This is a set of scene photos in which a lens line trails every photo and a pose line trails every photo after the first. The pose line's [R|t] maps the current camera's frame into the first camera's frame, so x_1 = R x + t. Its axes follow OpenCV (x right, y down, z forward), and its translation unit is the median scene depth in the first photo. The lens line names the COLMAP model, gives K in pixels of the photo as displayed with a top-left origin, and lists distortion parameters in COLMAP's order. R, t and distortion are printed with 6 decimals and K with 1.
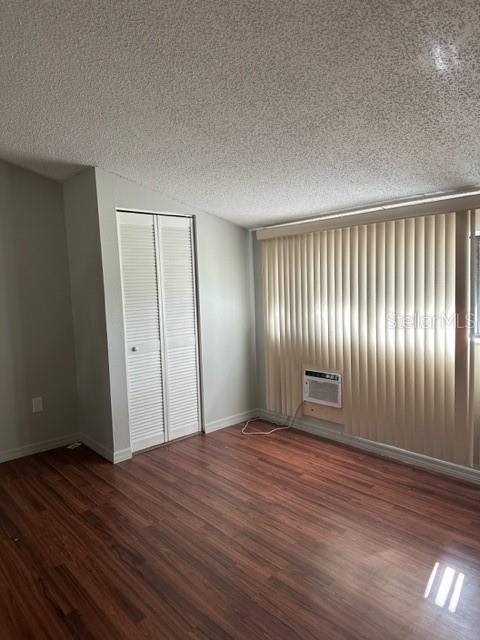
lens RADIAL K [[453.5, 0, 239.1], [0, 453.5, 321.3], [0, 0, 1]] dist [0.049946, -0.041493]
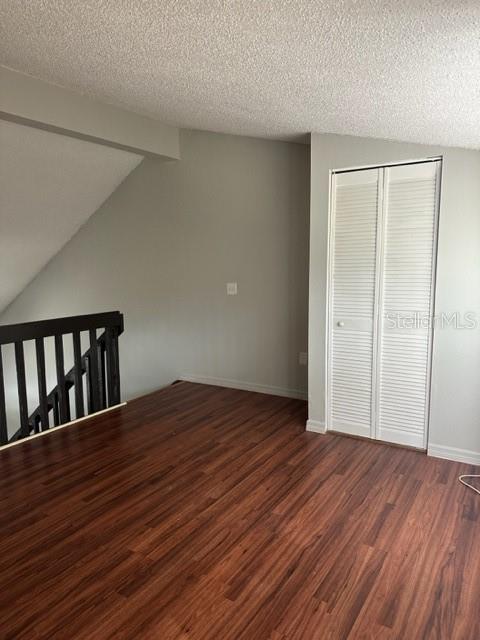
lens RADIAL K [[453.5, 0, 239.1], [0, 453.5, 321.3], [0, 0, 1]] dist [0.049946, -0.041493]
pose [[0.276714, 0.160025, -0.947534, 0.654786], [-0.086900, 0.986164, 0.141171, -0.061894], [0.957015, 0.043276, 0.286792, 0.601561]]
